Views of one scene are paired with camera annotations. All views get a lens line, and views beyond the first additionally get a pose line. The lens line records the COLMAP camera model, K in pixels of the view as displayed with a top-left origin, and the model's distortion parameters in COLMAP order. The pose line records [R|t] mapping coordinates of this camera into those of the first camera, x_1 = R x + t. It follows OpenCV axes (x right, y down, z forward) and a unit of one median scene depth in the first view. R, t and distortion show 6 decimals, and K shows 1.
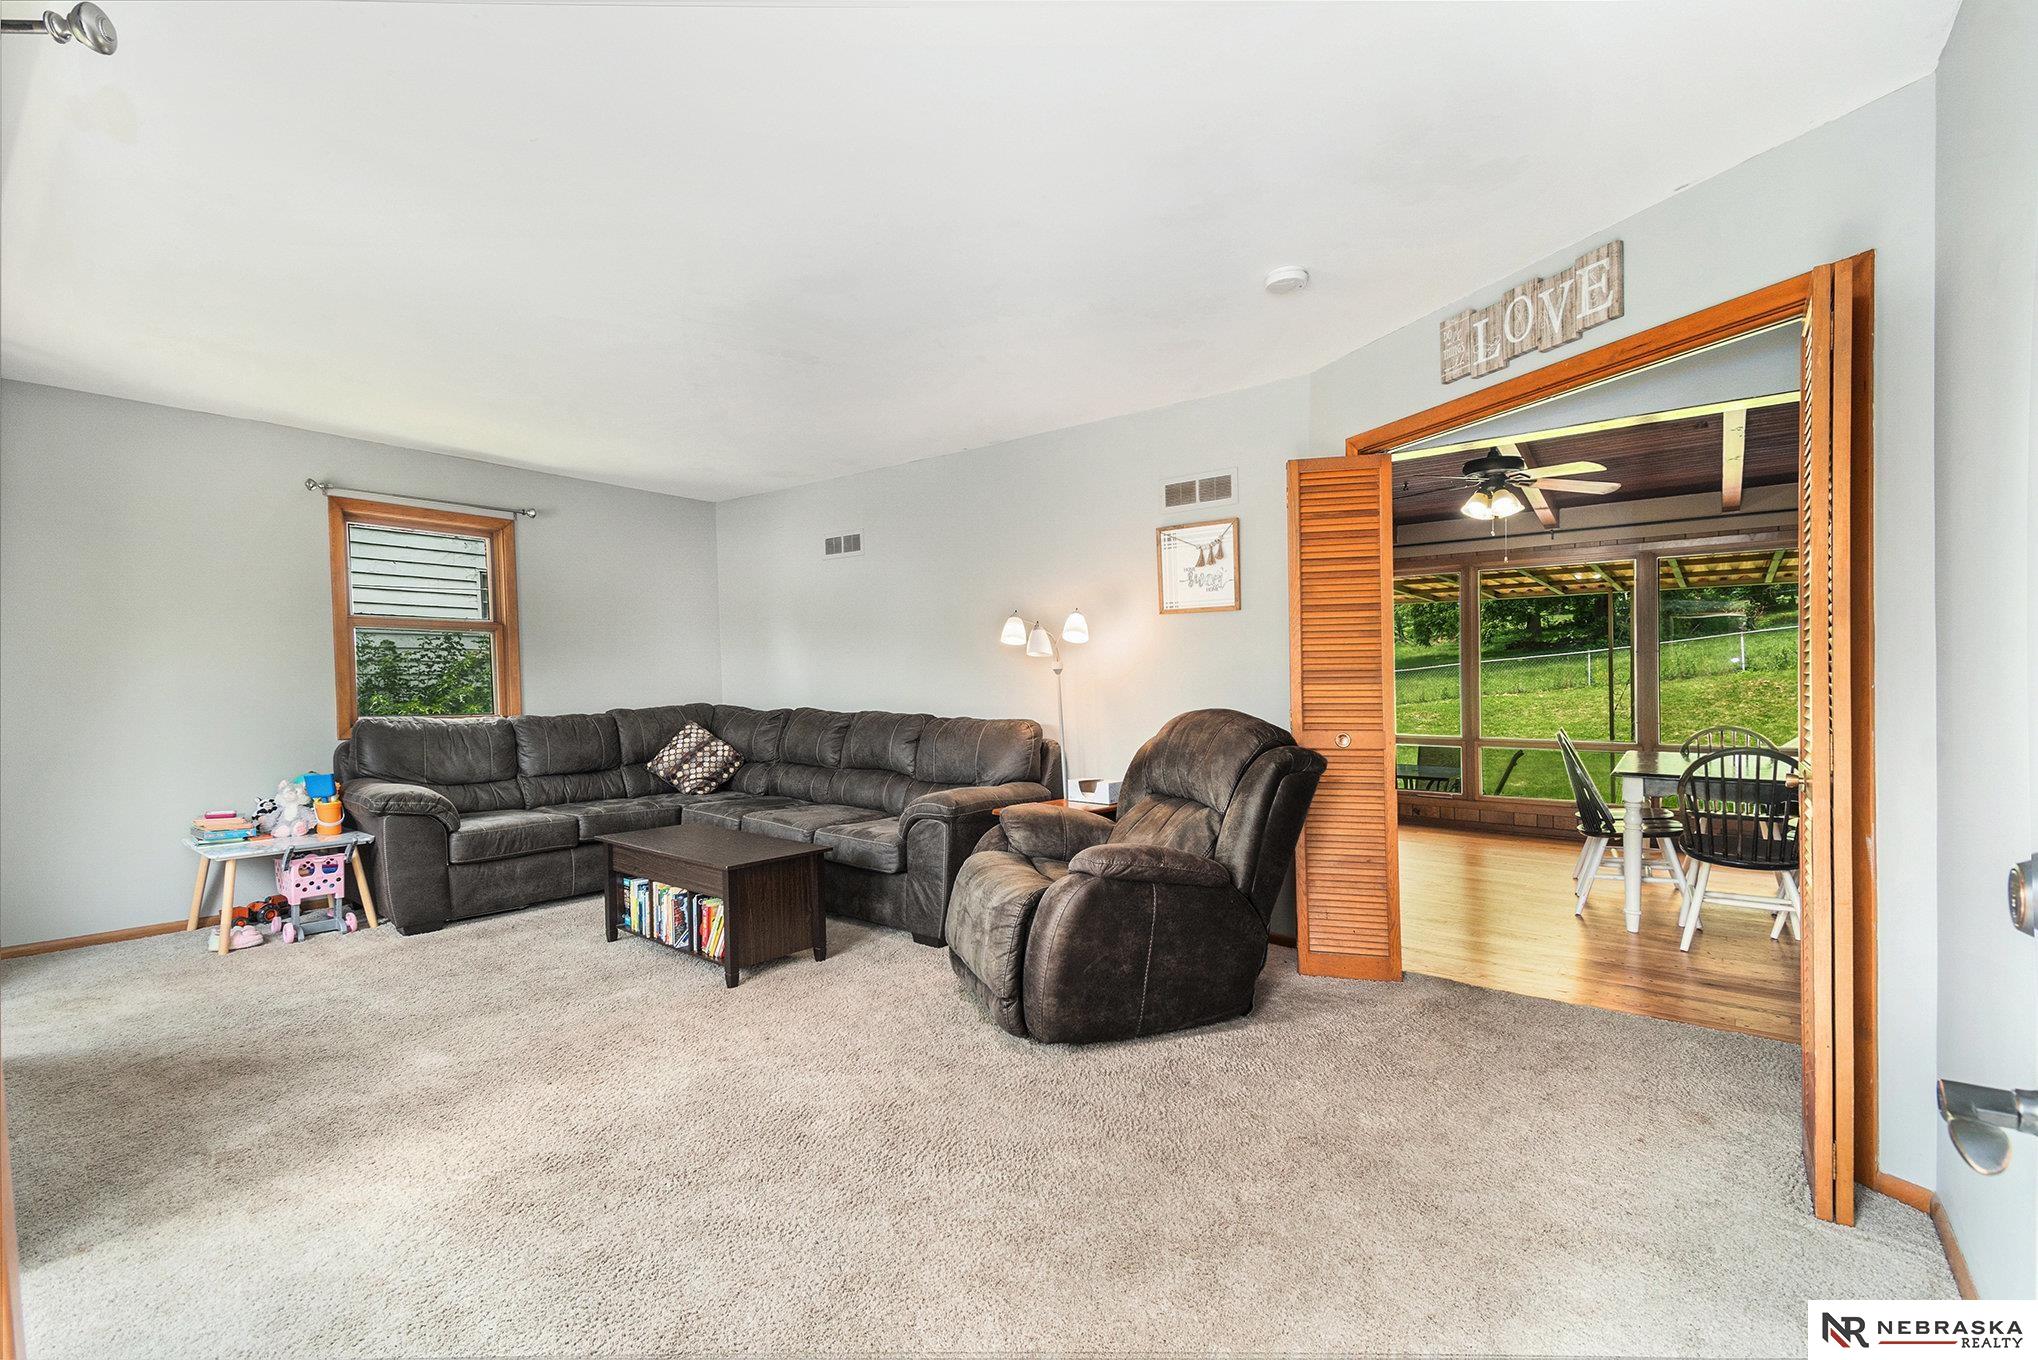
lens RADIAL K [[899.7, 0, 1029.7], [0, 899.7, 676.7], [0, 0, 1]] dist [-0.003199, -0.000670]
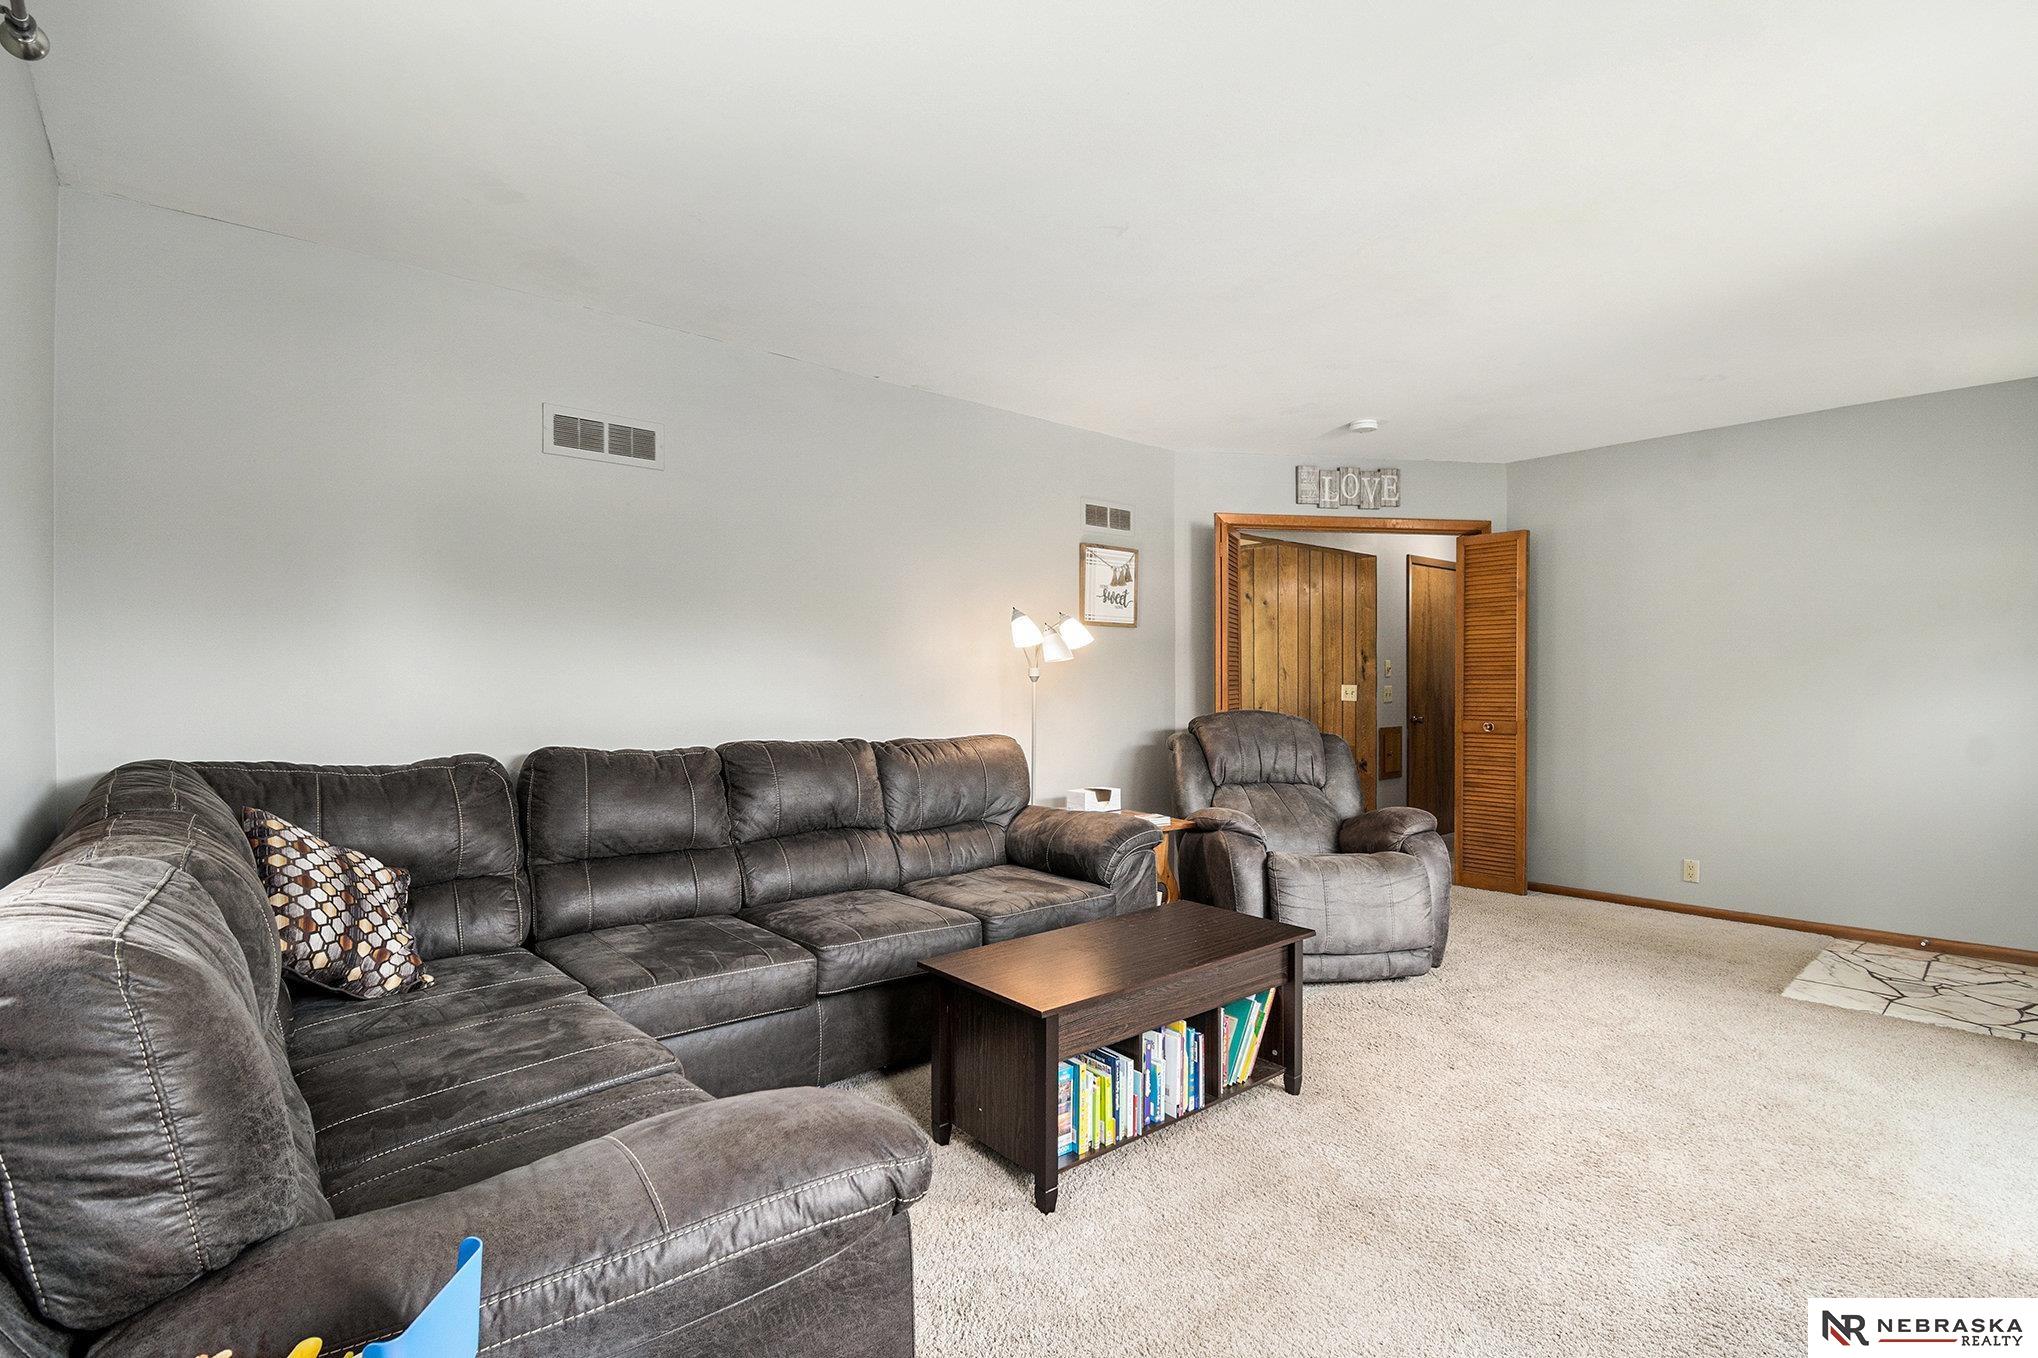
lens RADIAL K [[899.7, 0, 1025.1], [0, 899.7, 677.1], [0, 0, 1]] dist [-0.003199, -0.000670]
pose [[0.194302, 0.004434, 0.980932, -0.751104], [-0.000825, 0.999990, -0.004356, -0.002355], [-0.980941, 0.000037, 0.194304, 0.713900]]
